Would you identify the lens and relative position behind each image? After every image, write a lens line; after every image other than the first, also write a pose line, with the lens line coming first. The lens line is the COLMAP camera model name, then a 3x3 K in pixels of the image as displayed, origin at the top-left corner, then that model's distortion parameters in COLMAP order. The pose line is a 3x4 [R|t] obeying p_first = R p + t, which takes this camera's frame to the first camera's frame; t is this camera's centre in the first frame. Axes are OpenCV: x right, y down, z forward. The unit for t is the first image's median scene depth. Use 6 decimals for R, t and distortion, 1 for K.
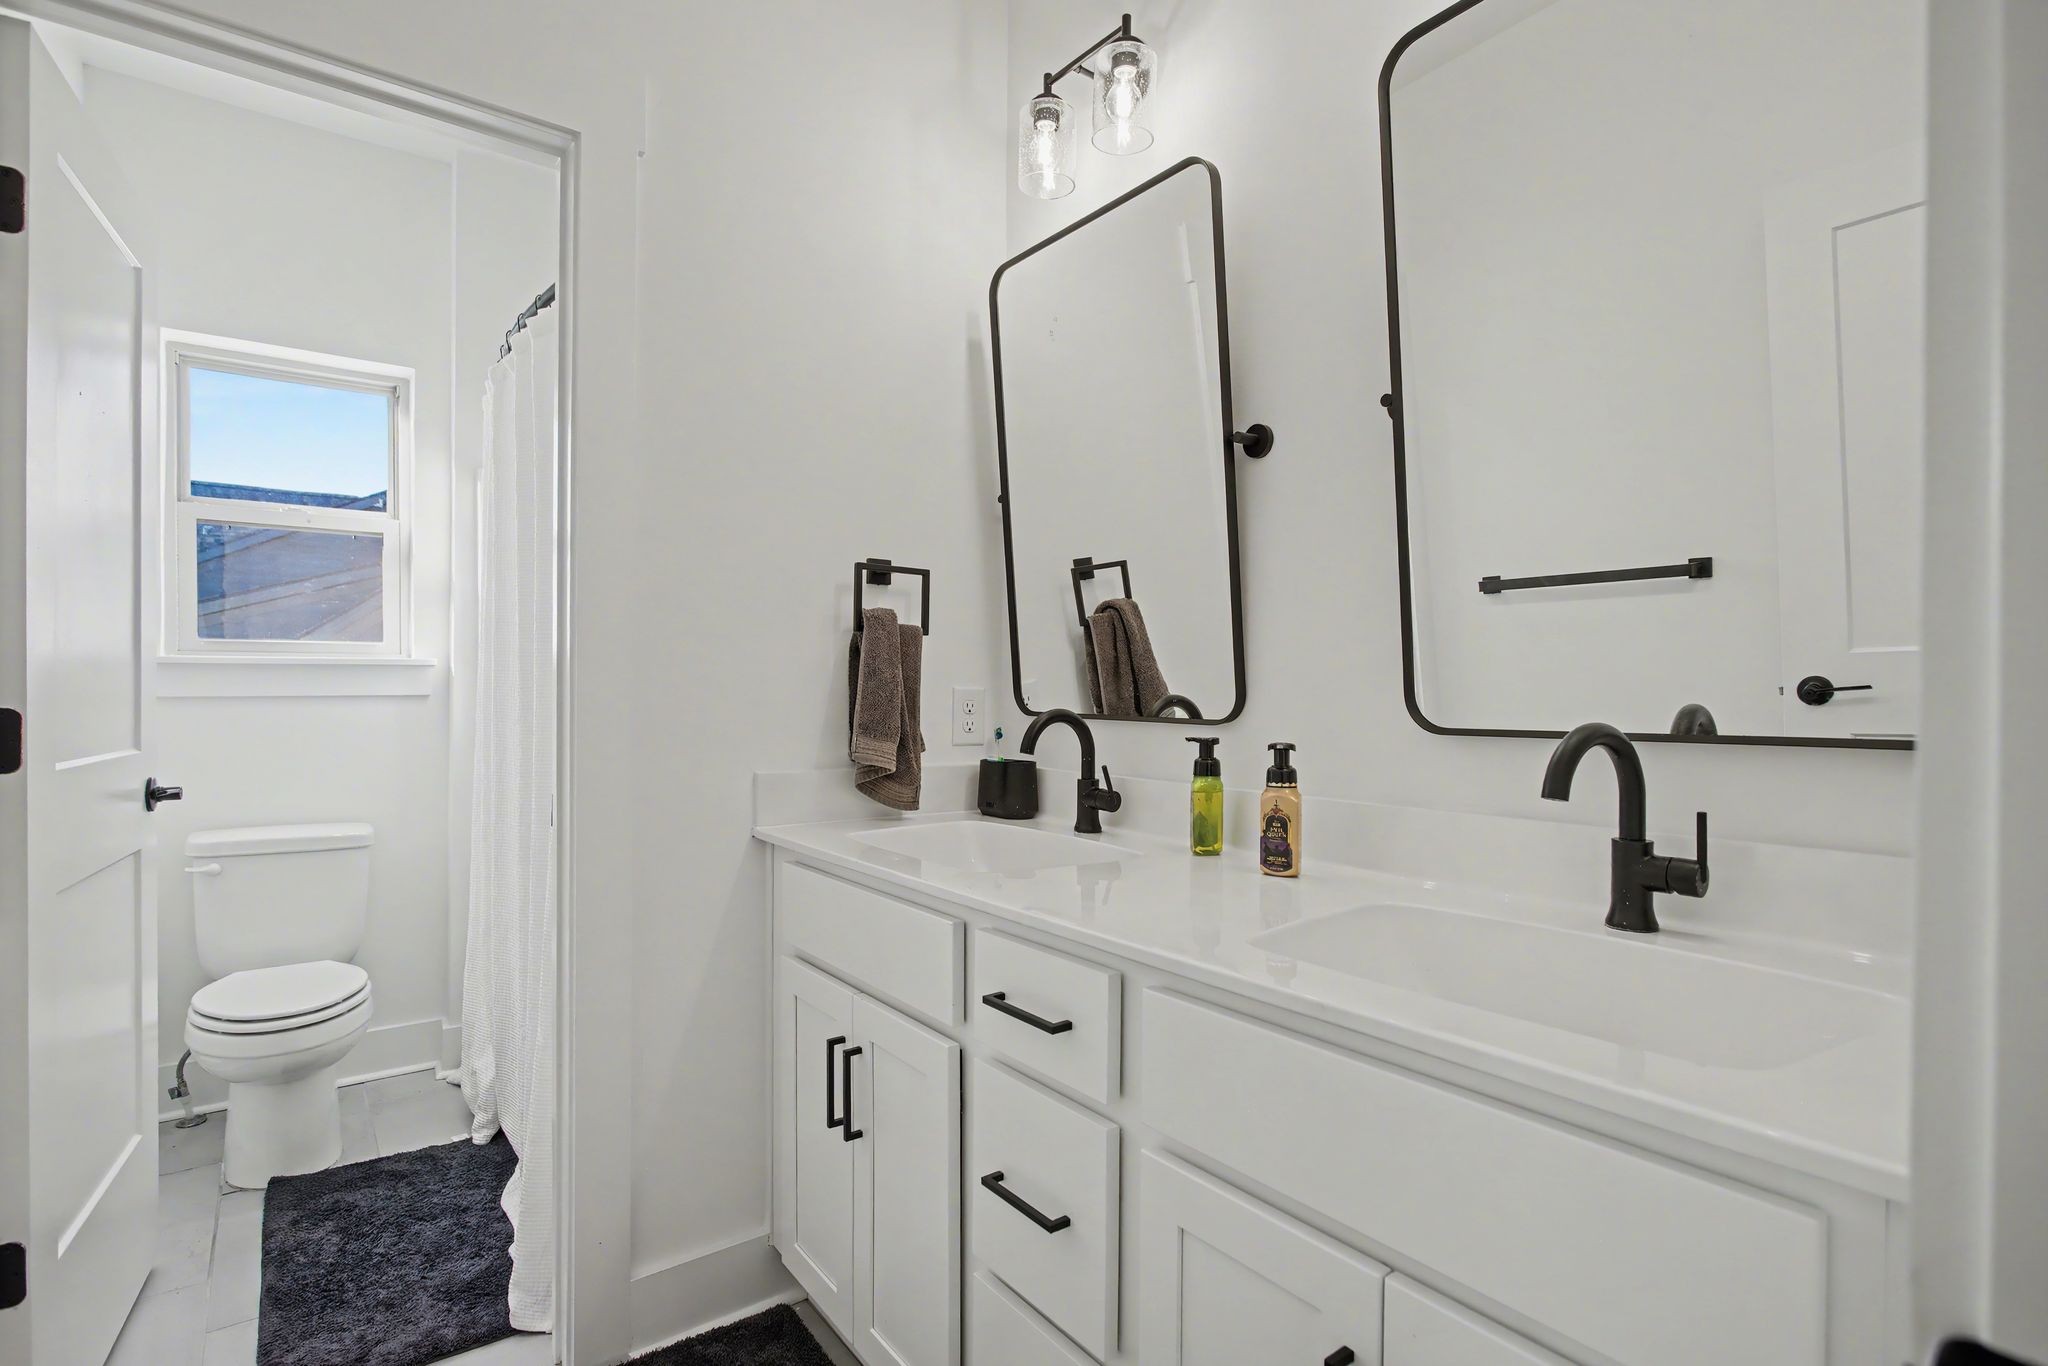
lens RADIAL K [[1010.1, 0, 1026.8], [0, 1010.1, 693.4], [0, 0, 1]] dist [0.002753, 0.001251]
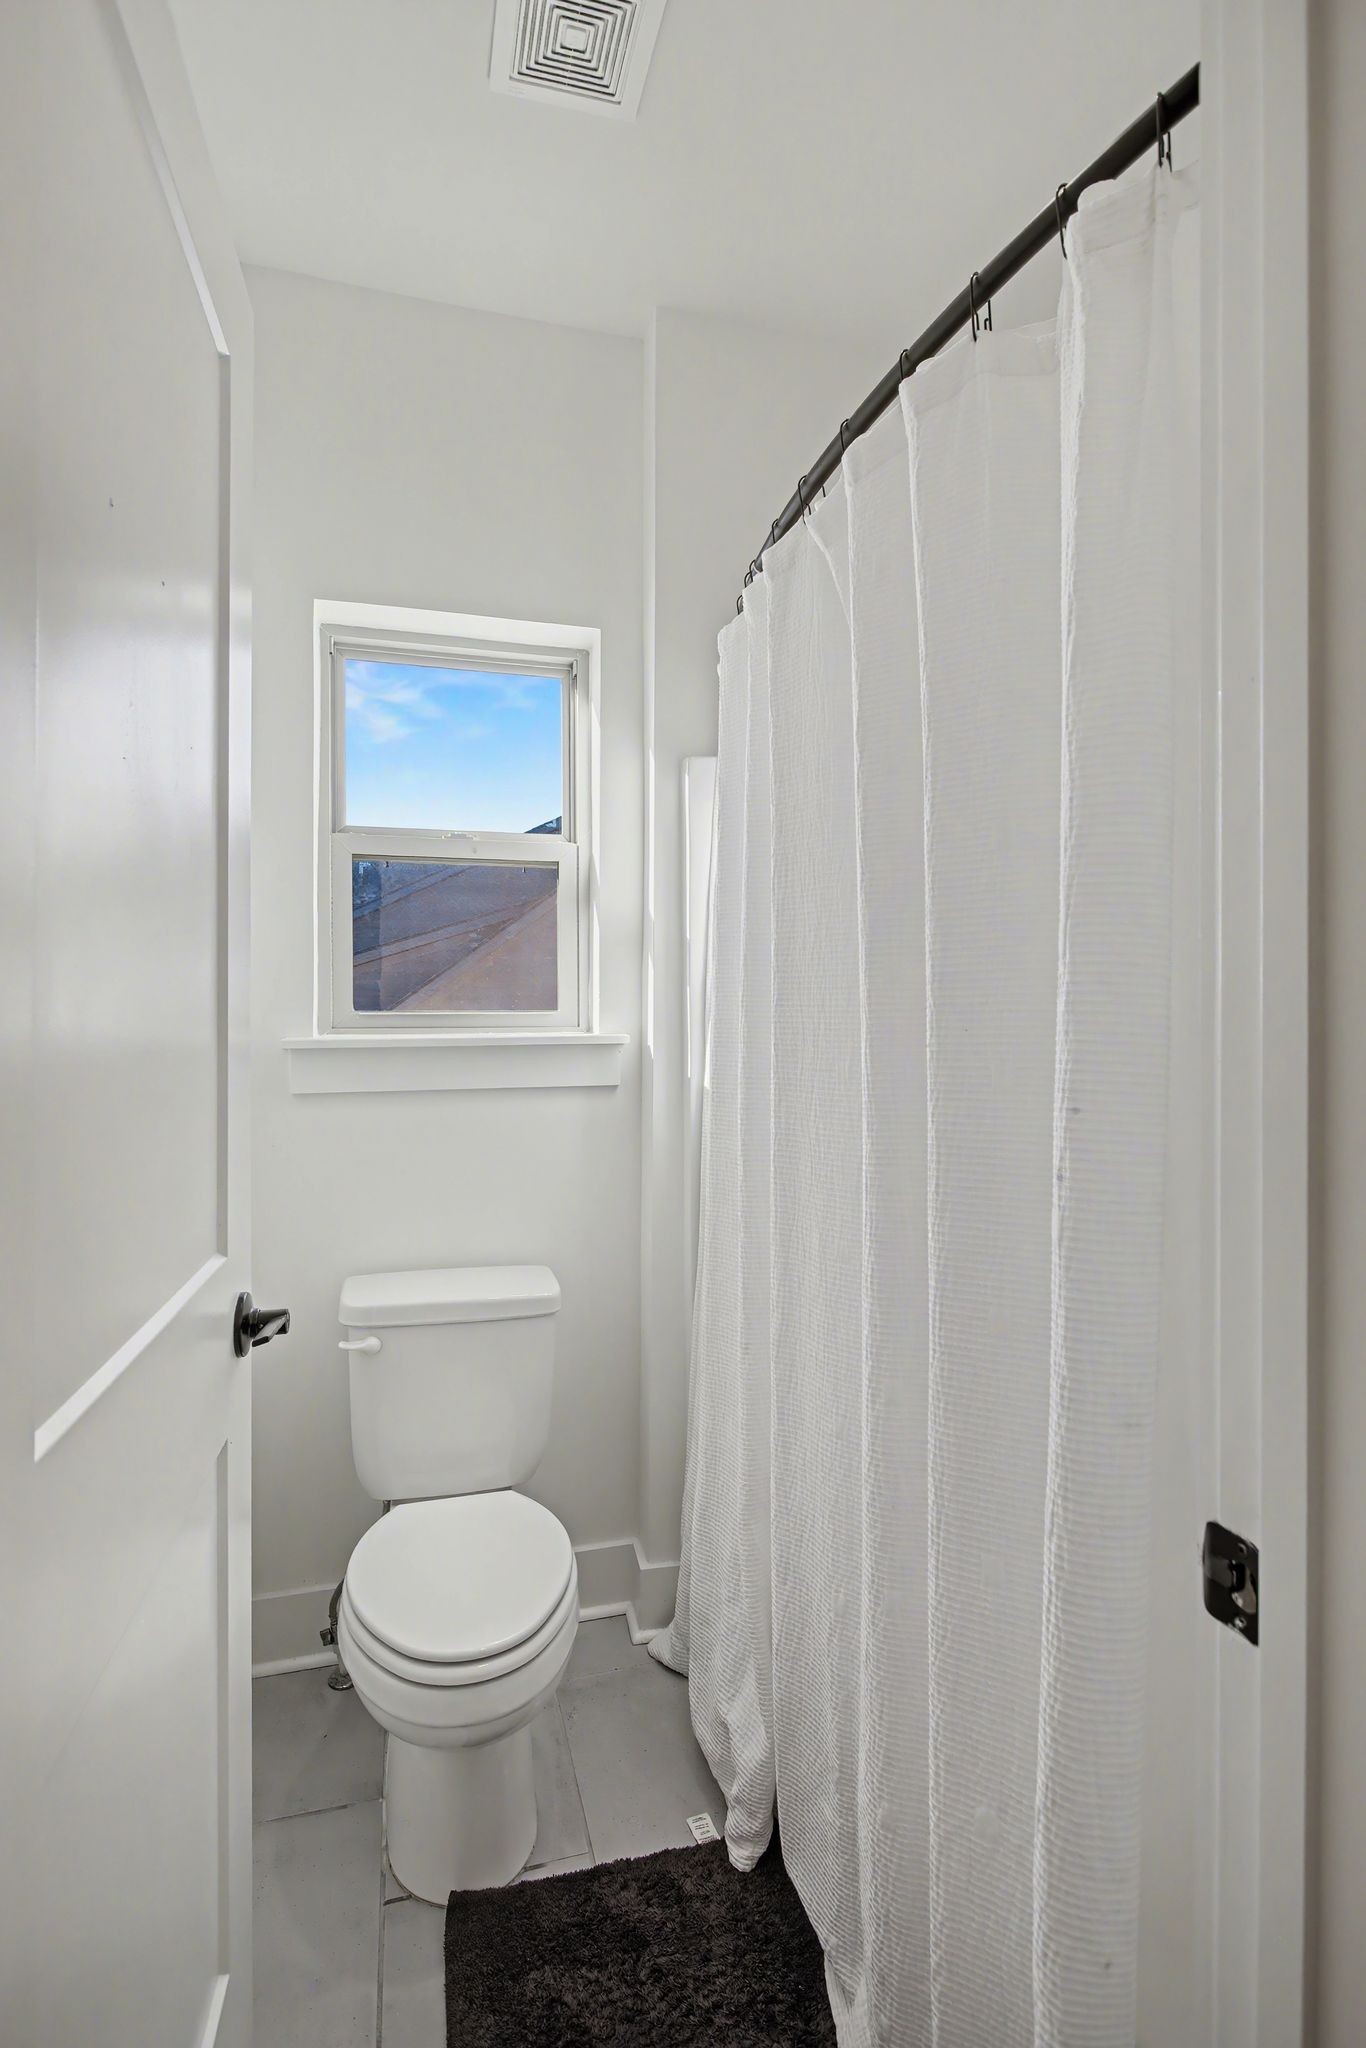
lens RADIAL K [[1010.1, 0, 687.4], [0, 1010.1, 1023.0], [0, 0, 1]] dist [0.002753, 0.001251]
pose [[0.934096, -0.004819, -0.356990, -0.311030], [0.002547, 0.999973, -0.006835, -0.039688], [0.357014, 0.005475, 0.934083, 0.377454]]
